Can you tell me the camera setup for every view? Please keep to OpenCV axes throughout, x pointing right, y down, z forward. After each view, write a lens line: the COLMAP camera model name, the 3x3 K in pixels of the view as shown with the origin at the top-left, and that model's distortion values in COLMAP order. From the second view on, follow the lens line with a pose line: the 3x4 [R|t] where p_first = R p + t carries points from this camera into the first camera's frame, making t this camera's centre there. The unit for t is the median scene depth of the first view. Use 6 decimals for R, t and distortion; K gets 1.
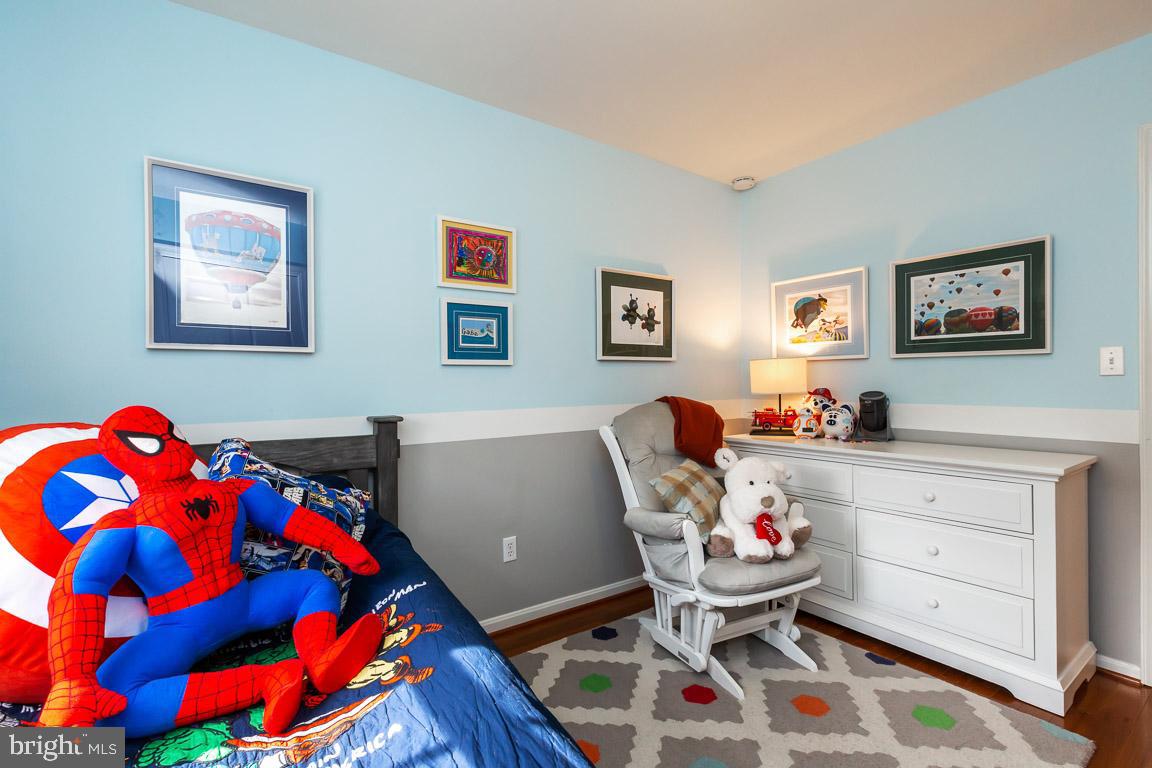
lens RADIAL K [[519.2, 0, 581.6], [0, 519.2, 378.6], [0, 0, 1]] dist [-0.000079, -0.000250]
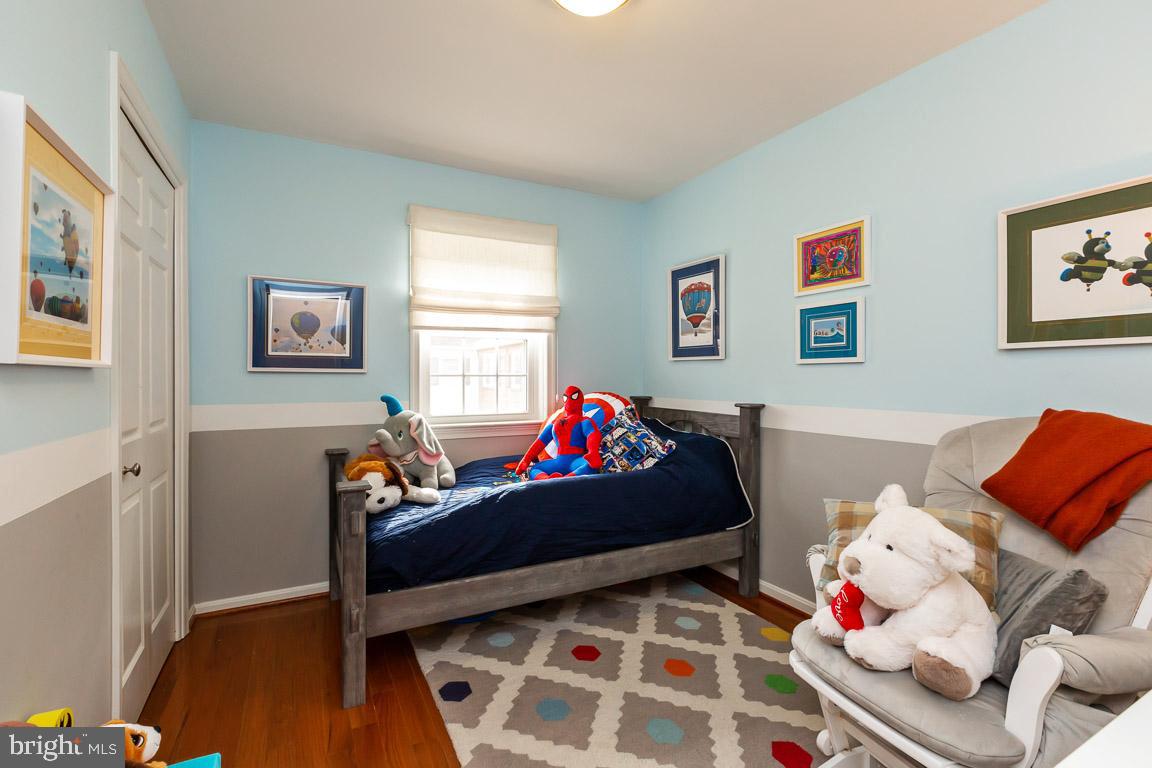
lens RADIAL K [[519.2, 0, 577.6], [0, 519.2, 379.4], [0, 0, 1]] dist [-0.000079, -0.000250]
pose [[-0.111256, 0.008520, -0.993755, 0.877538], [-0.003225, 0.999955, 0.008934, -0.001436], [0.993787, 0.004199, -0.111223, 0.603882]]
